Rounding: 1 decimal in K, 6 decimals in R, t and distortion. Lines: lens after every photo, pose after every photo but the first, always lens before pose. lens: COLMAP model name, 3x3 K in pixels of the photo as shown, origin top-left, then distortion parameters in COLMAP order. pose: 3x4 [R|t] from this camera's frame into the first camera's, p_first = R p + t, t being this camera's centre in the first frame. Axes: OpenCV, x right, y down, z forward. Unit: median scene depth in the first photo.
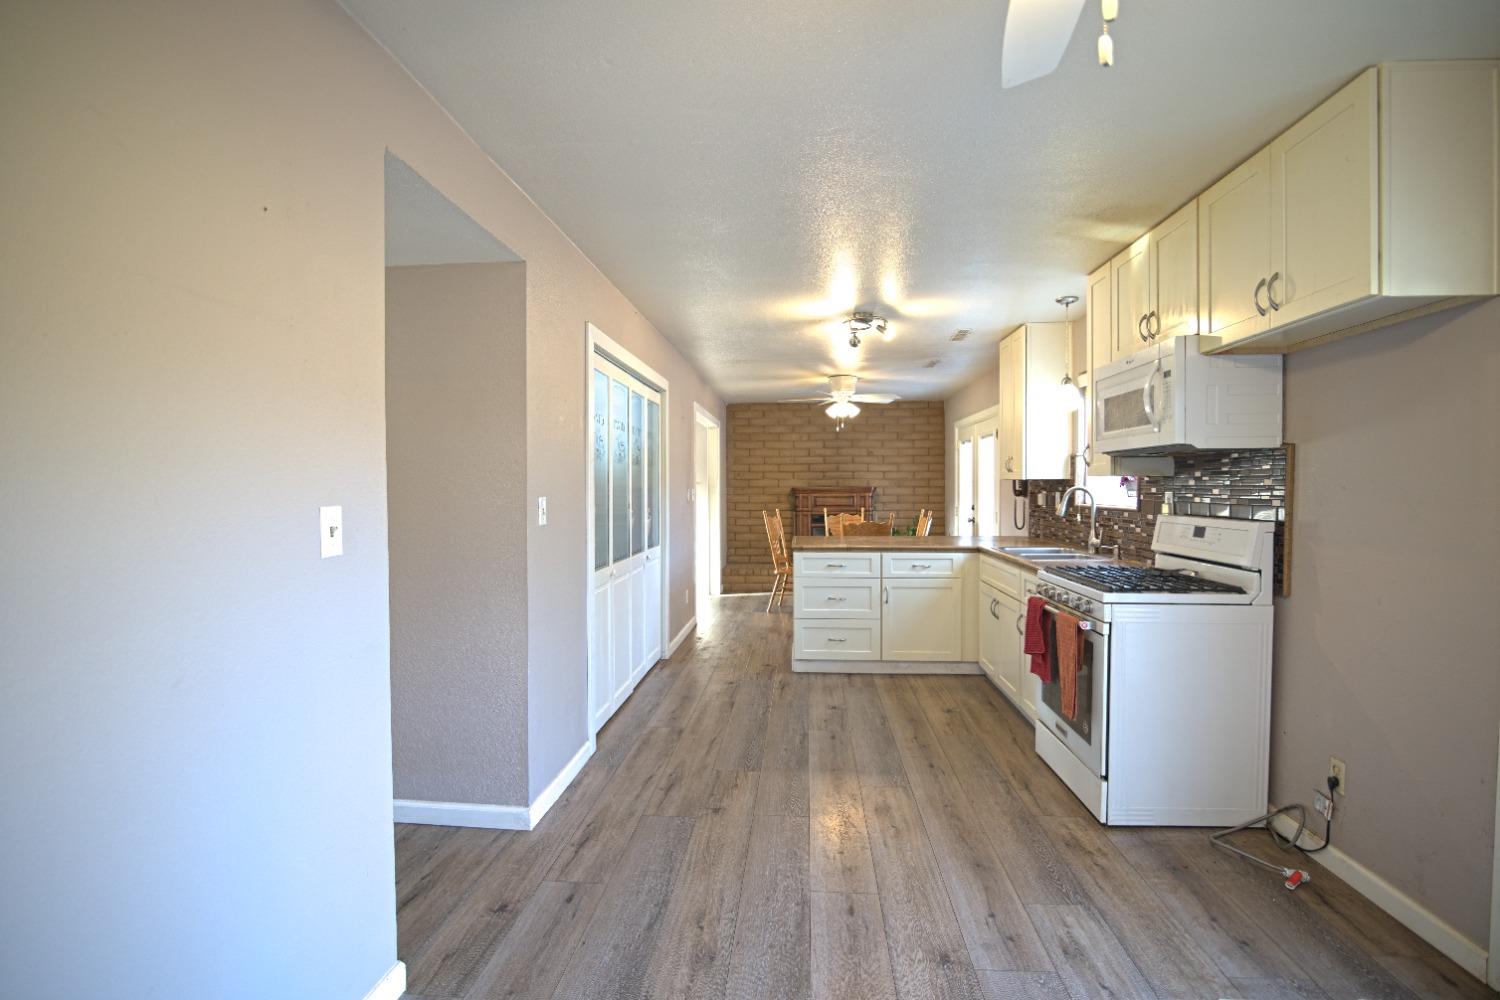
lens RADIAL K [[708.6, 0, 738.9], [0, 708.6, 498.2], [0, 0, 1]] dist [-0.020614, 0.000010]
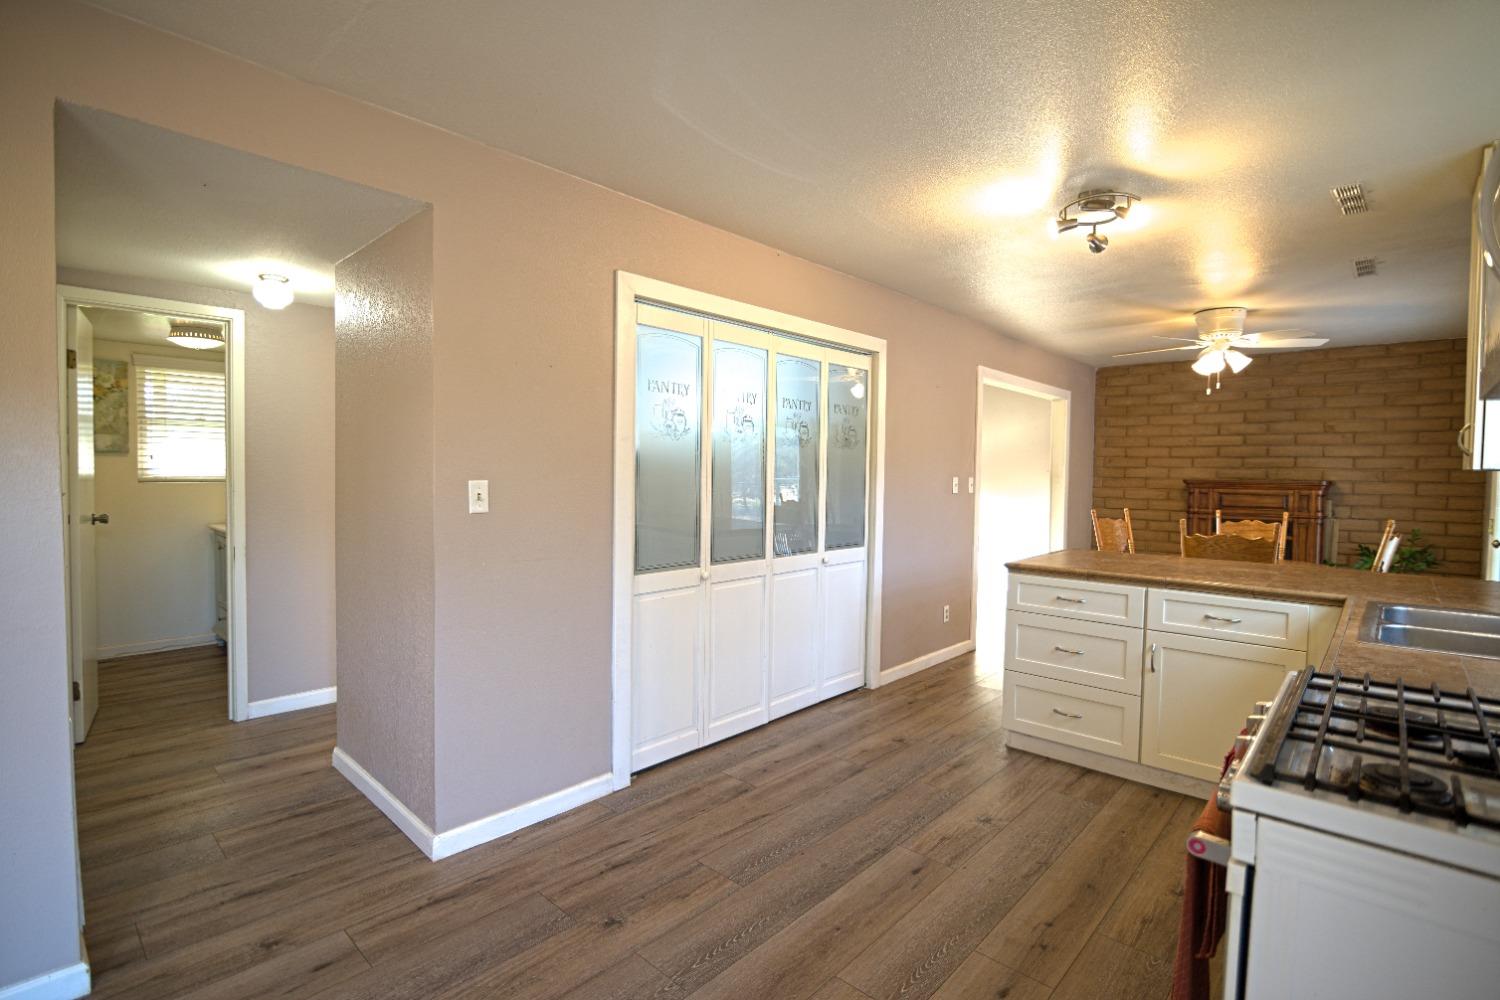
lens RADIAL K [[708.6, 0, 737.6], [0, 708.6, 495.1], [0, 0, 1]] dist [-0.020614, 0.000010]
pose [[0.784934, 0.033598, -0.618668, 0.269433], [-0.025300, 0.999434, 0.022177, -0.005829], [0.619062, -0.001756, 0.785340, 0.282788]]
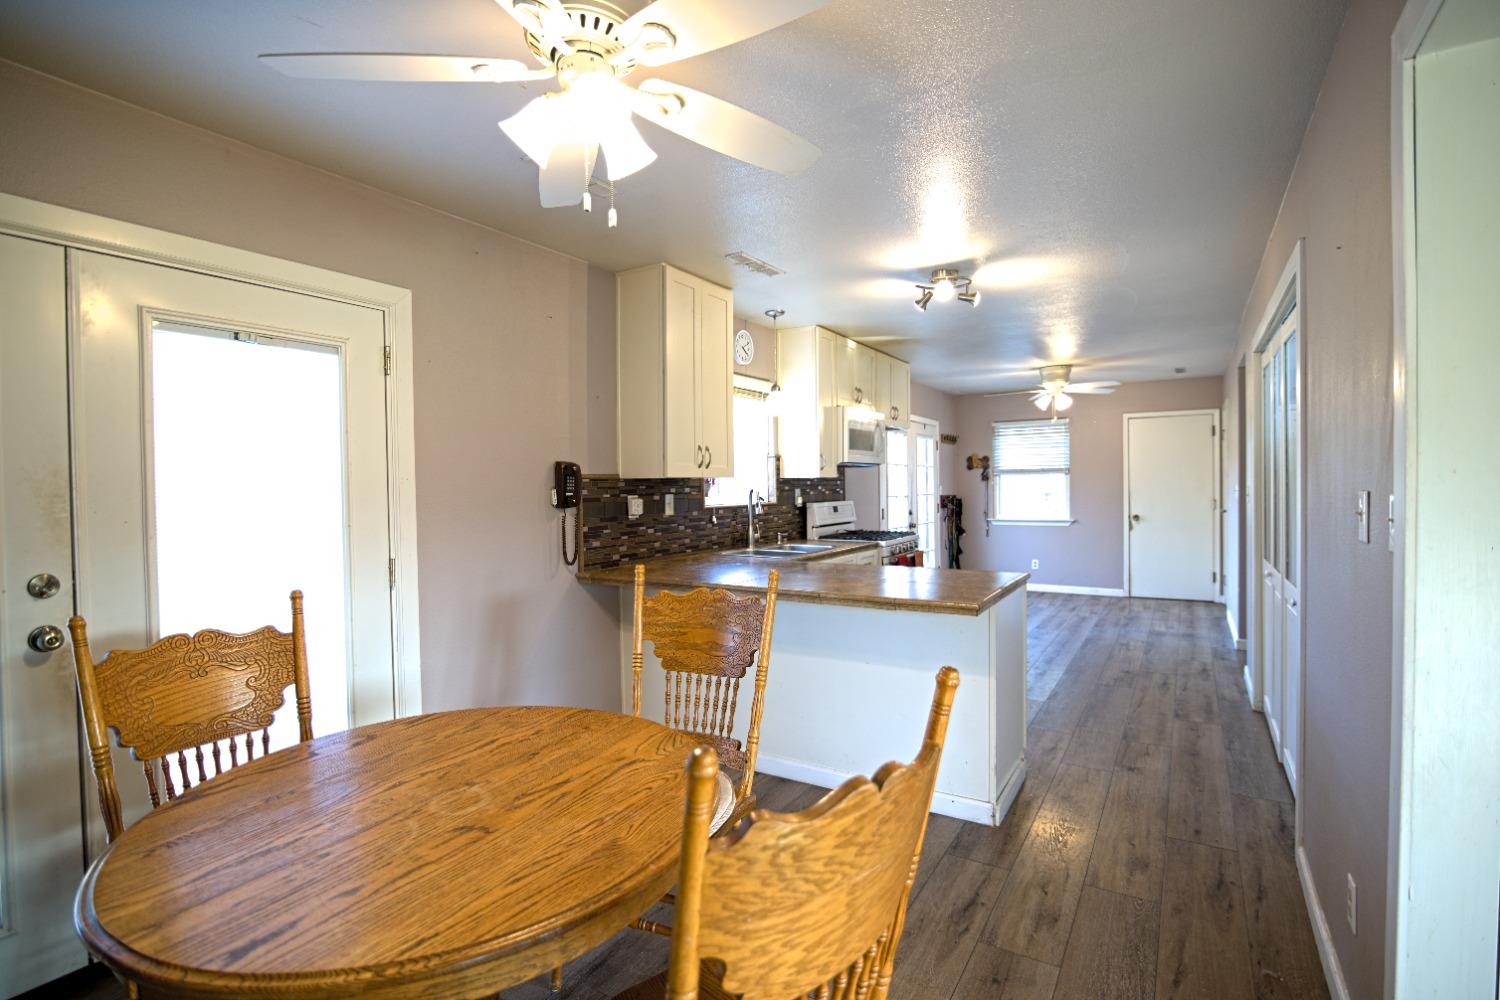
lens RADIAL K [[708.6, 0, 758.2], [0, 708.6, 496.0], [0, 0, 1]] dist [-0.020614, 0.000010]
pose [[-0.898697, 0.009116, 0.438475, 0.010885], [0.024557, 0.999261, 0.029559, -0.026130], [-0.437881, 0.037333, -0.898257, 1.562920]]
